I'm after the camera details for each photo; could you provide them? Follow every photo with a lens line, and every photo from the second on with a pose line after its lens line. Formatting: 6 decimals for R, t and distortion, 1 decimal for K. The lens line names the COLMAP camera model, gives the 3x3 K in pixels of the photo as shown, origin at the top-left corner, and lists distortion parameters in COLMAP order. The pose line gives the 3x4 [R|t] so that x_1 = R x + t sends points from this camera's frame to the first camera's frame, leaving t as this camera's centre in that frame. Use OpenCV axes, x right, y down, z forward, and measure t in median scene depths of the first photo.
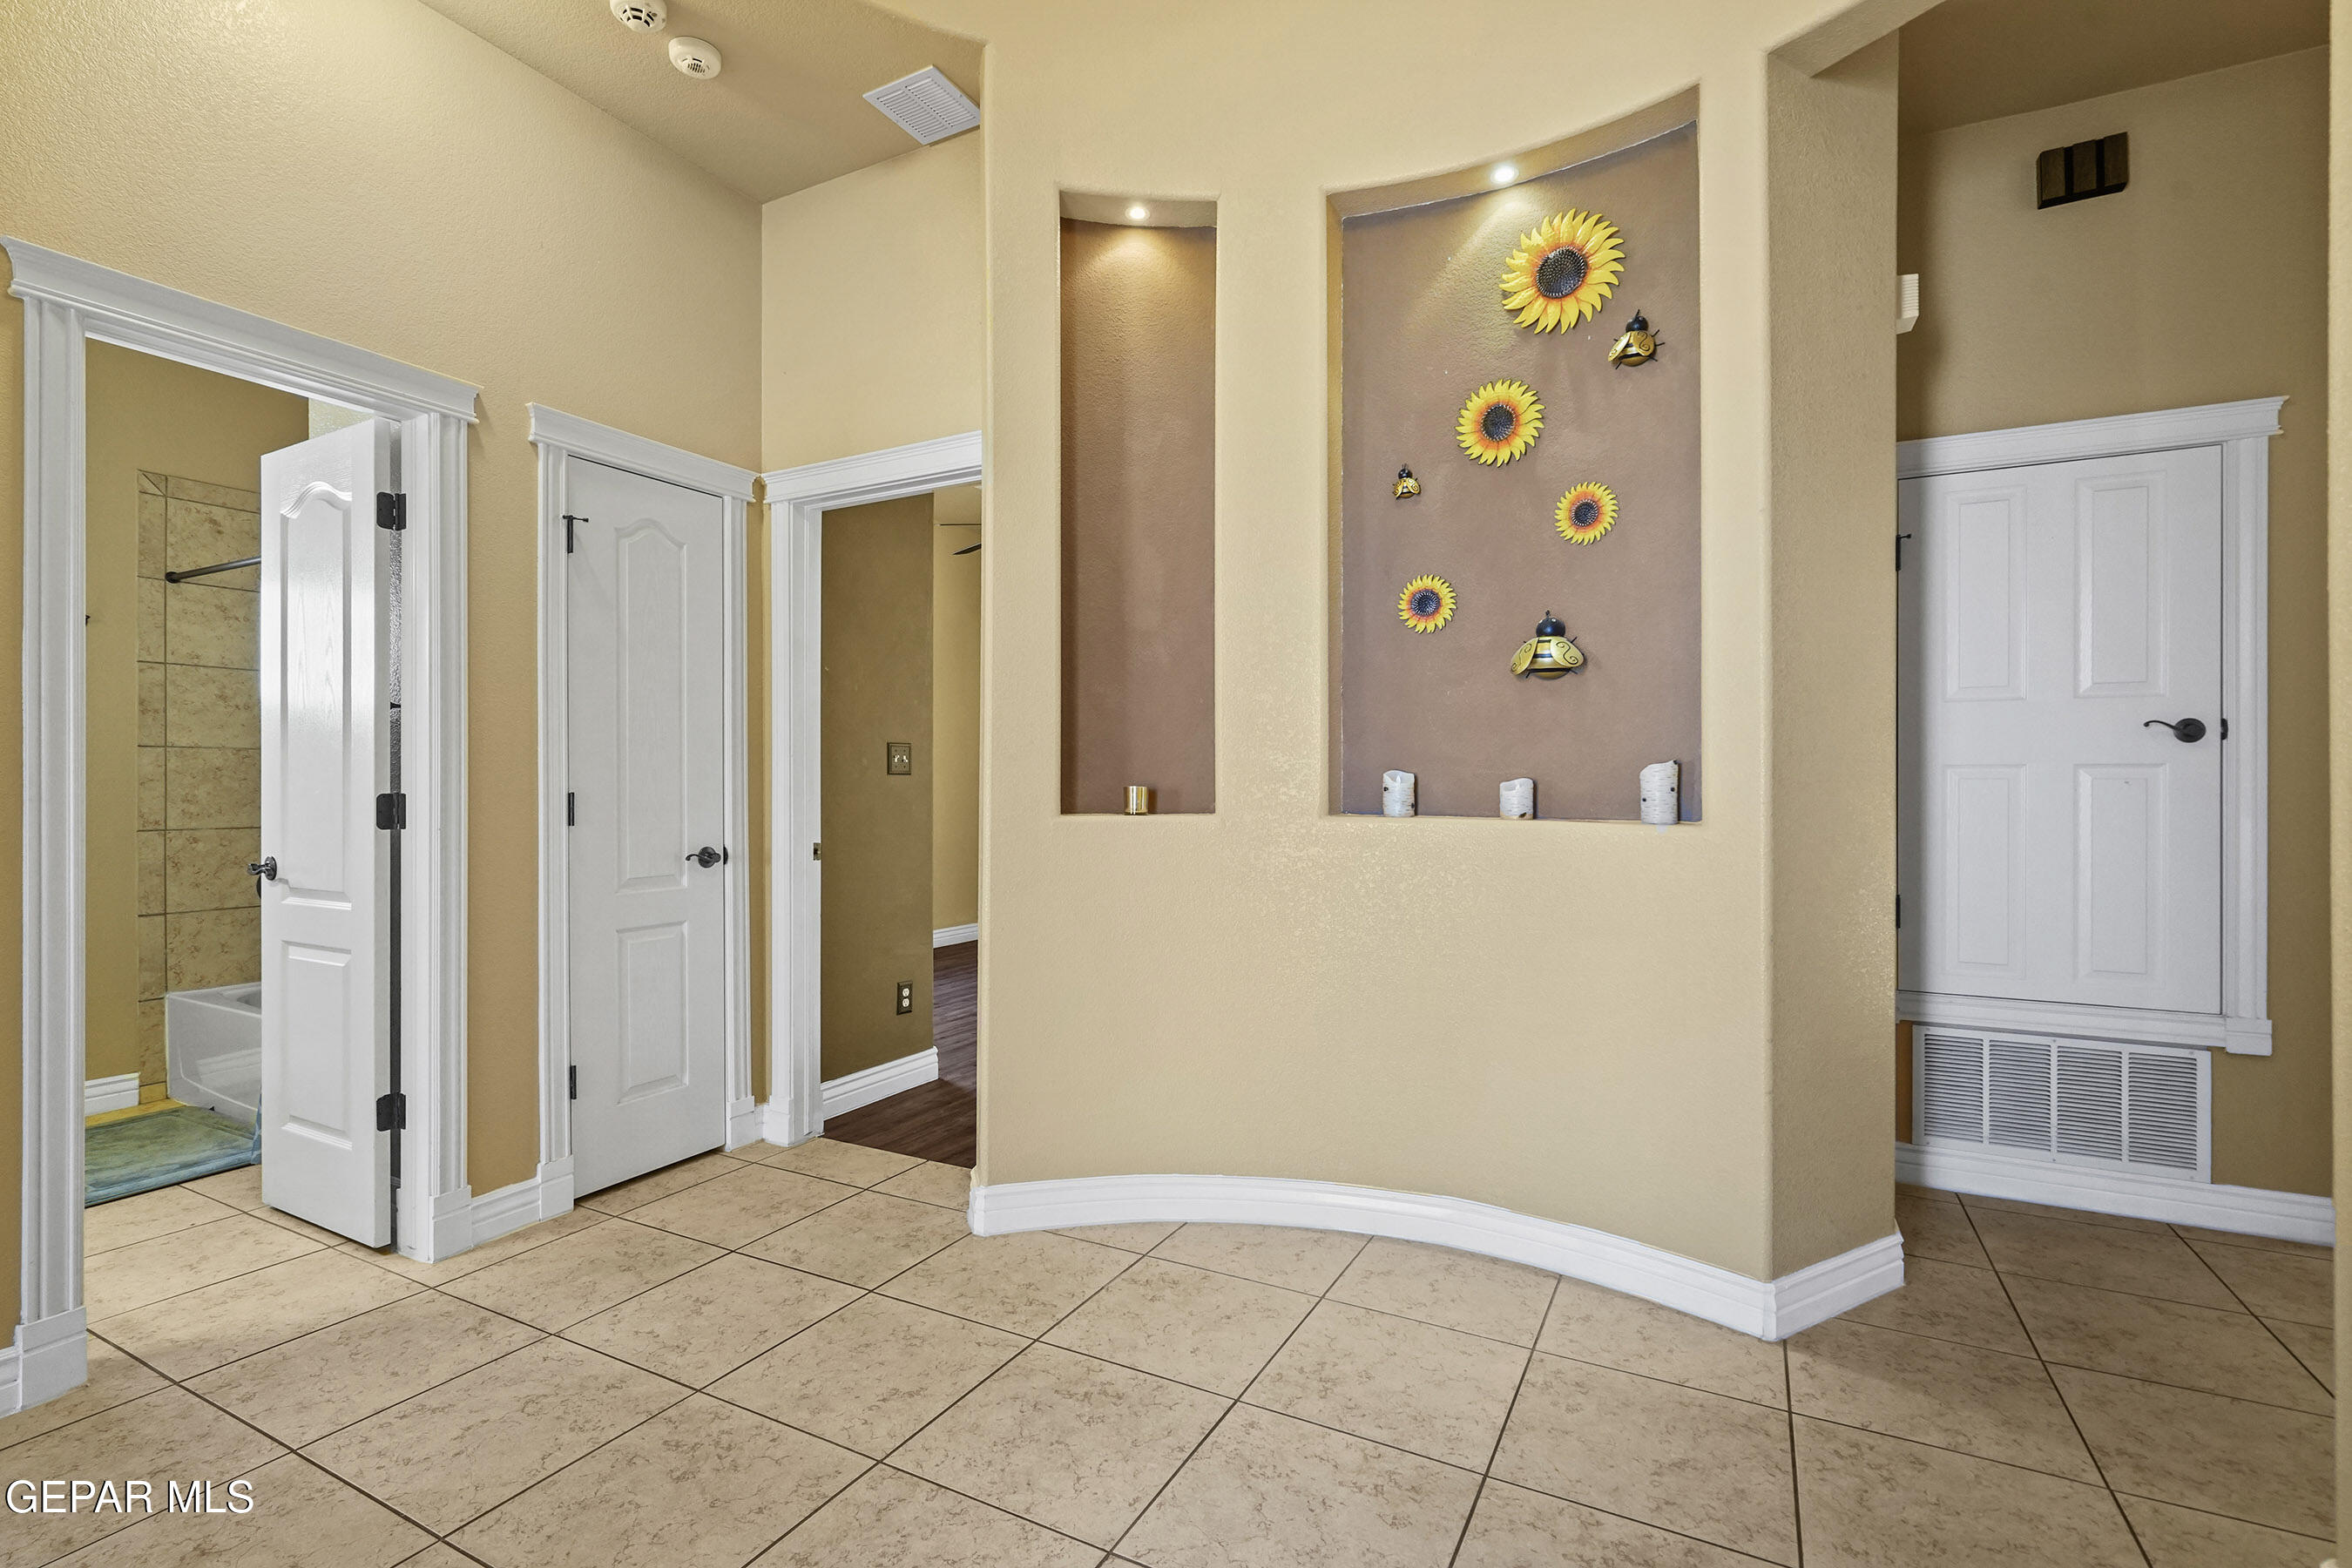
lens RADIAL K [[1080.5, 0, 1167.0], [0, 1080.5, 786.5], [0, 0, 1]] dist [-0.003554, 0.001702]
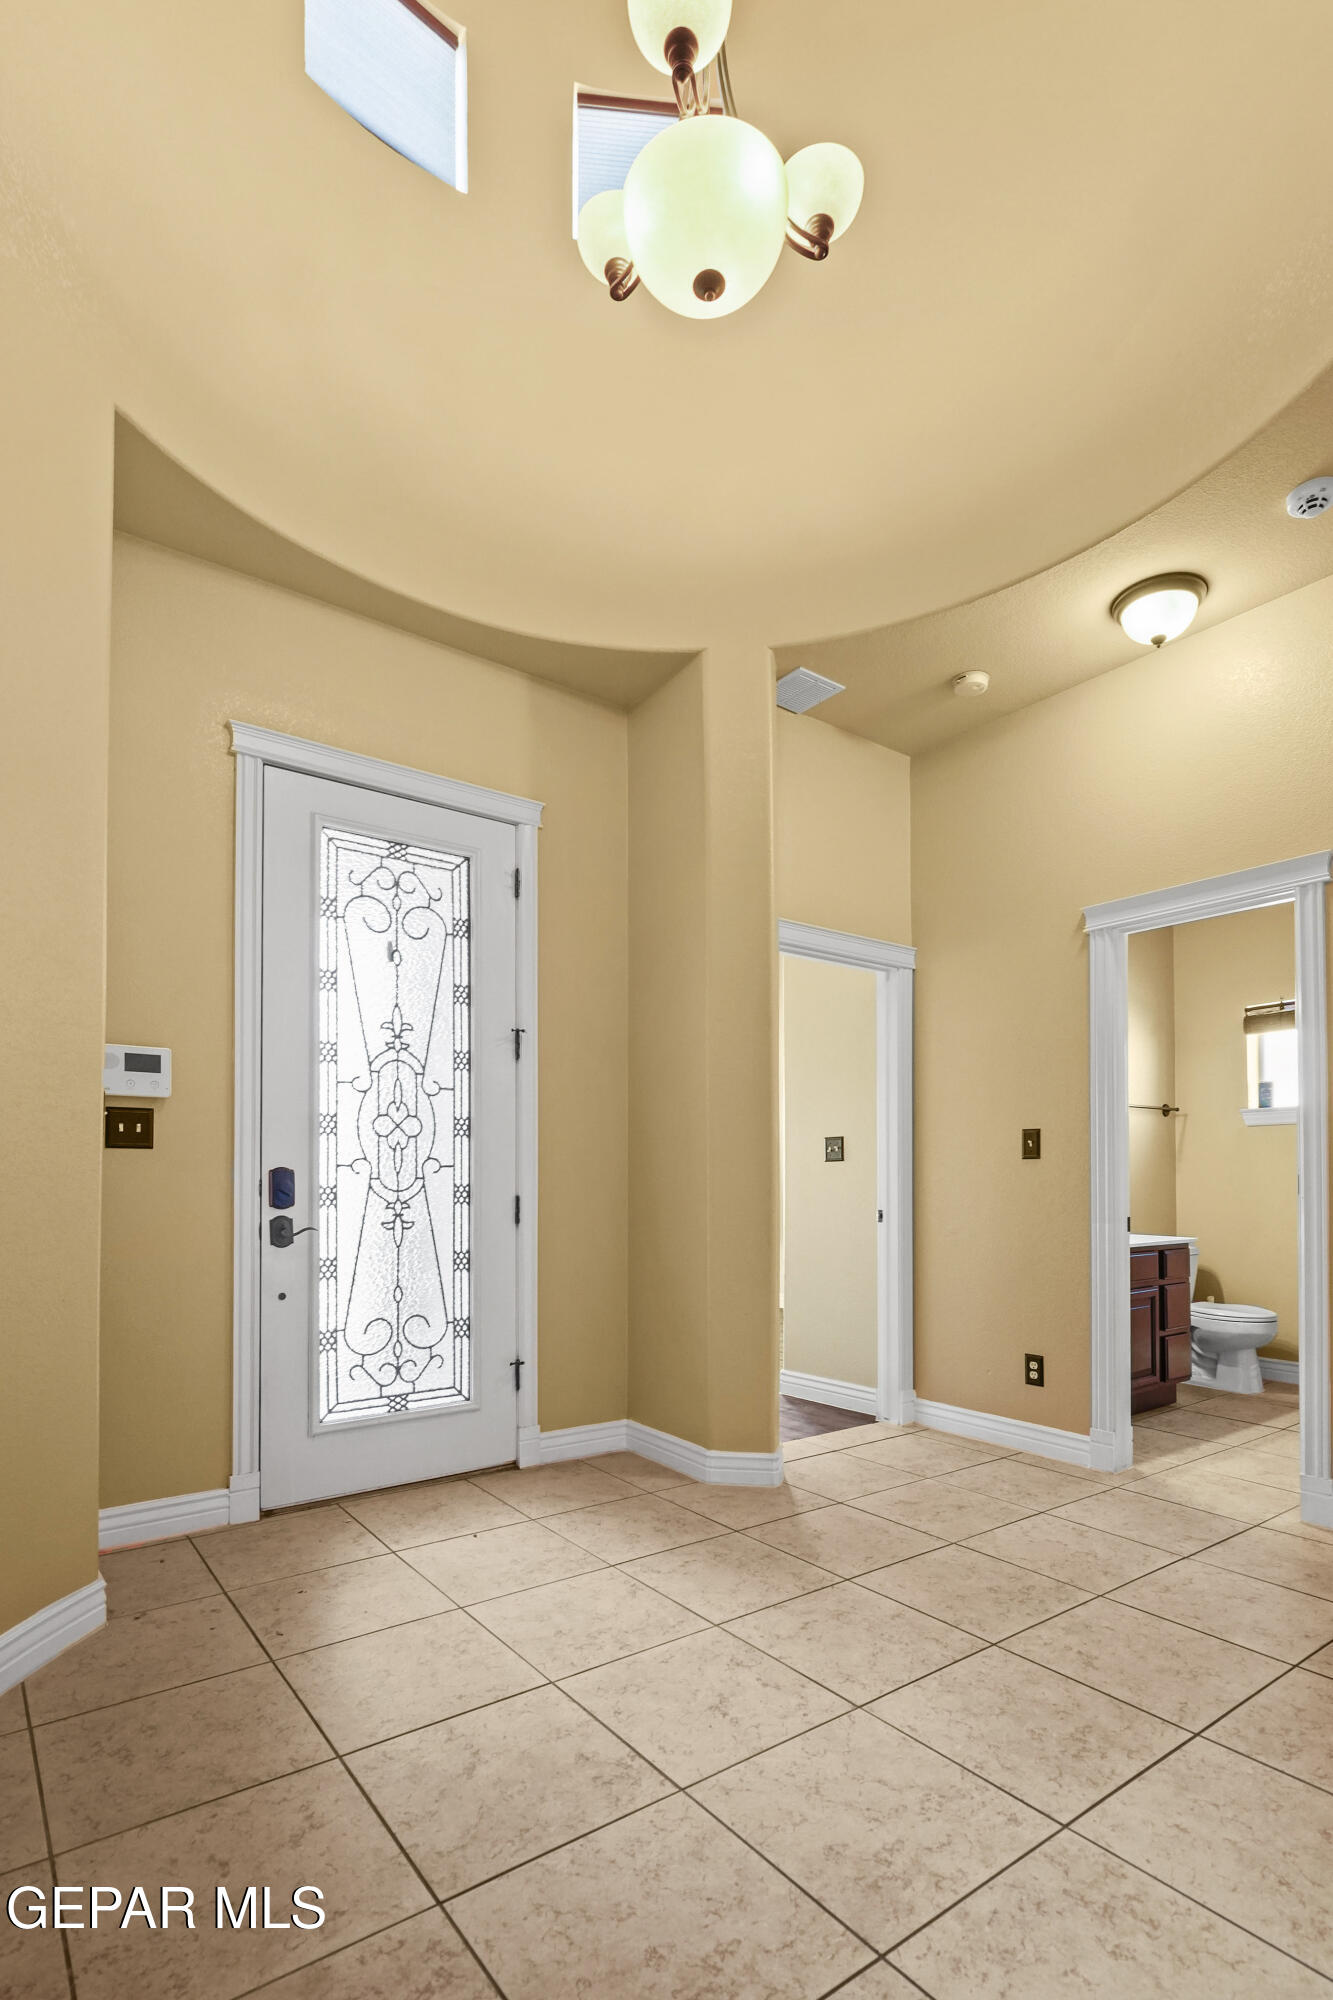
lens RADIAL K [[948.3, 0, 645.8], [0, 948.3, 1167.0], [0, 0, 1]] dist [-0.018697, -0.000529]
pose [[-0.442161, -0.014488, -0.896819, 0.780915], [-0.000871, 0.999876, -0.015724, 0.028428], [0.896935, -0.006172, -0.442119, 0.874940]]
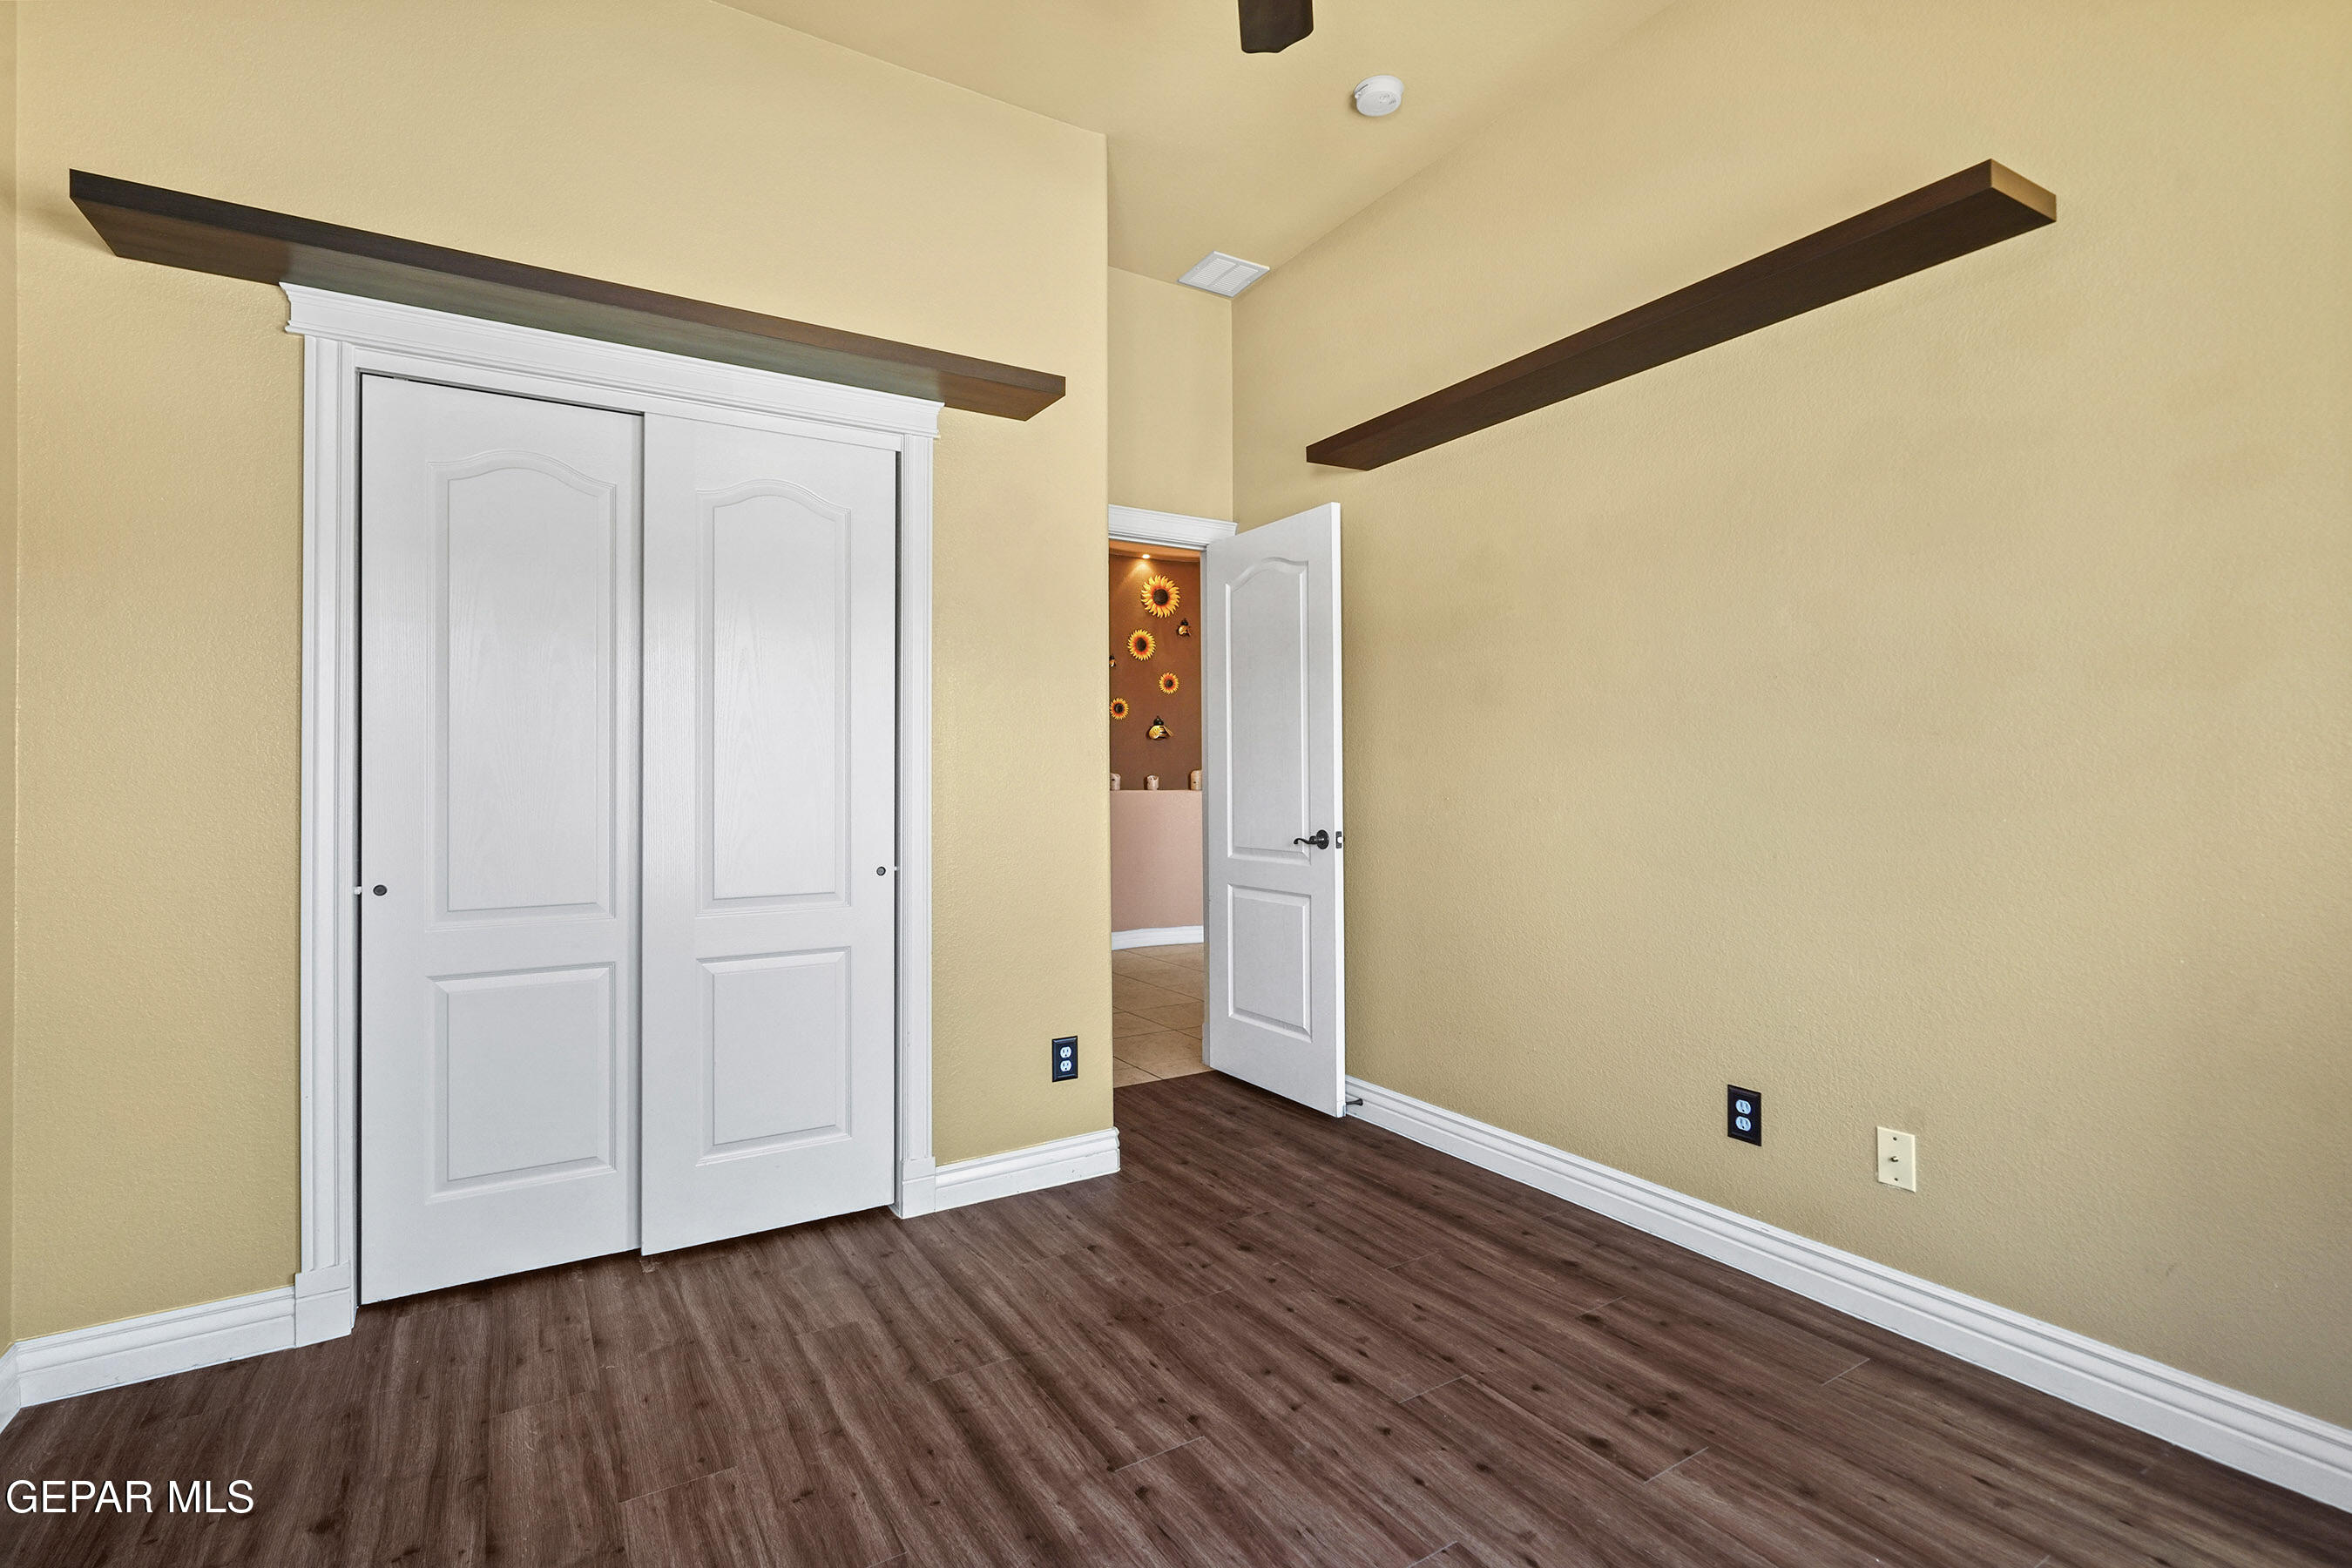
lens RADIAL K [[1080.5, 0, 1174.3], [0, 1080.5, 770.0], [0, 0, 1]] dist [-0.003554, 0.001702]
pose [[0.491824, -0.004414, 0.870683, -2.351739], [0.004875, 0.999985, 0.002315, -0.031809], [-0.870681, 0.003106, 0.491839, -0.478841]]
